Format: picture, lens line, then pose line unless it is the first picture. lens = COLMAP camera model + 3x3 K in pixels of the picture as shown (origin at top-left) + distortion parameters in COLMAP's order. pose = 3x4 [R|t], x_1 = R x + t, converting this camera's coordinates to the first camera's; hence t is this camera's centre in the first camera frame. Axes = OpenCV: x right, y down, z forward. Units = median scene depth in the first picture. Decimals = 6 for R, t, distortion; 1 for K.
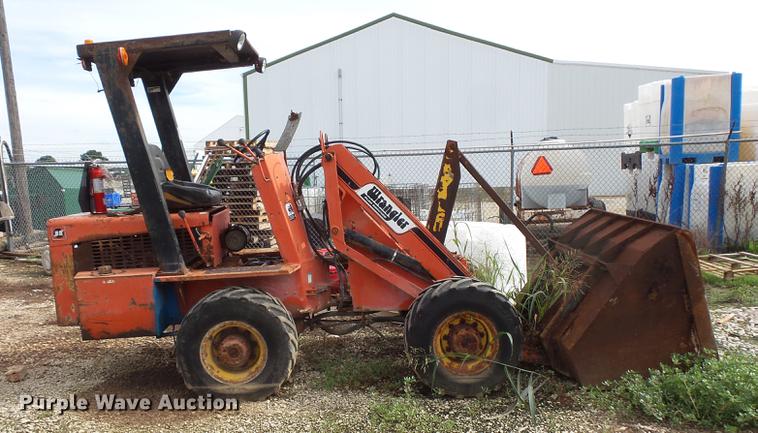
lens RADIAL K [[619.1, 0, 380.3], [0, 619.1, 262.4], [0, 0, 1]] dist [-0.012639, -0.005773]
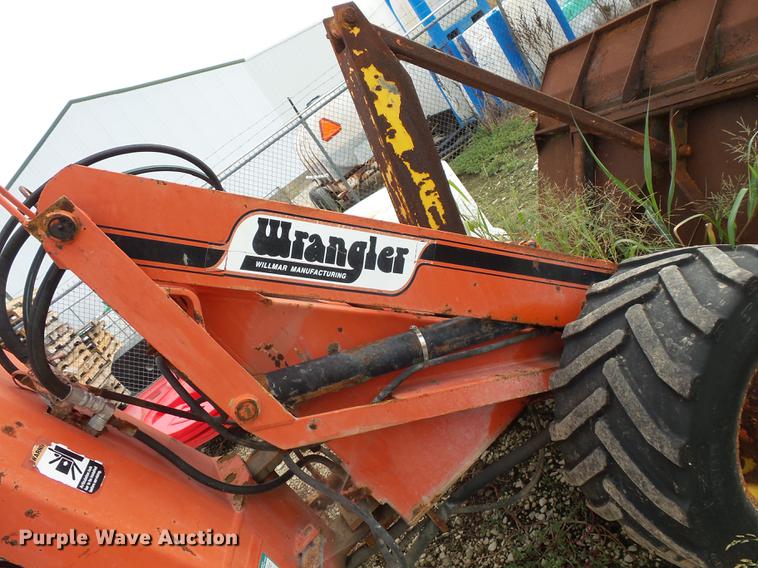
lens RADIAL K [[528.0, 0, 384.0], [0, 528.0, 284.4], [0, 0, 1]] dist [-0.002270, -0.002932]
pose [[0.744649, -0.609984, 0.270957, -0.055378], [0.597113, 0.790208, 0.137937, -0.096033], [-0.298251, 0.059077, 0.952657, 0.728985]]
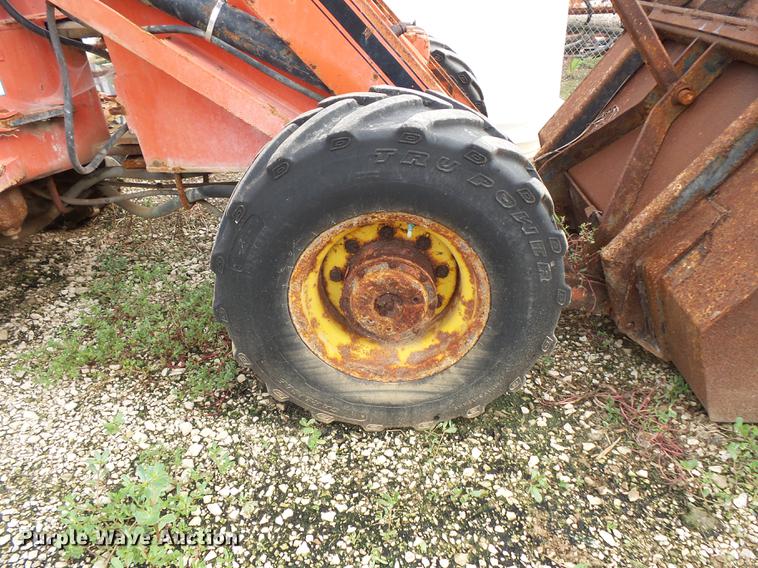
lens RADIAL K [[528.0, 0, 384.0], [0, 528.0, 284.4], [0, 0, 1]] dist [-0.002270, -0.002932]
pose [[0.999215, 0.028627, -0.027389, 0.132347], [-0.016183, 0.925918, 0.377377, 0.013865], [0.036163, -0.376637, 0.925655, 0.686812]]
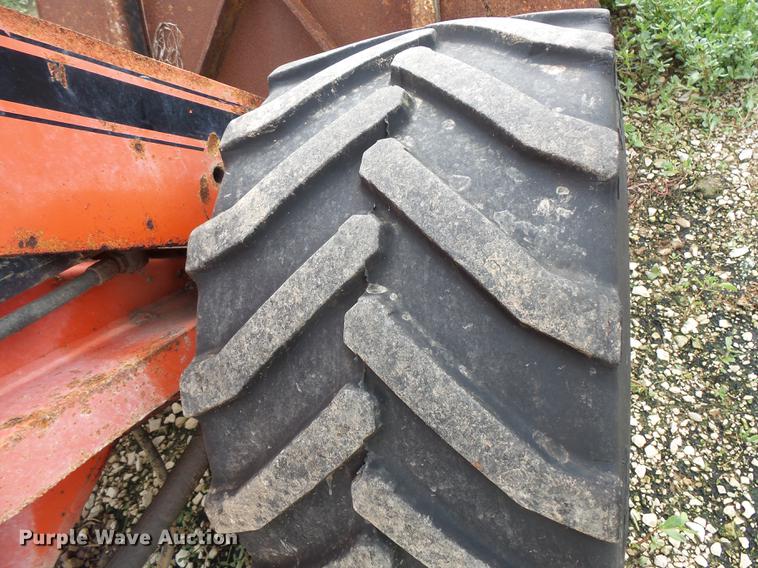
lens RADIAL K [[528.0, 0, 384.0], [0, 528.0, 284.4], [0, 0, 1]] dist [-0.002270, -0.002932]
pose [[0.236887, -0.781240, 0.577537, 0.029089], [0.410702, 0.619255, 0.669214, -0.022999], [-0.880459, 0.078667, 0.467550, 0.903977]]
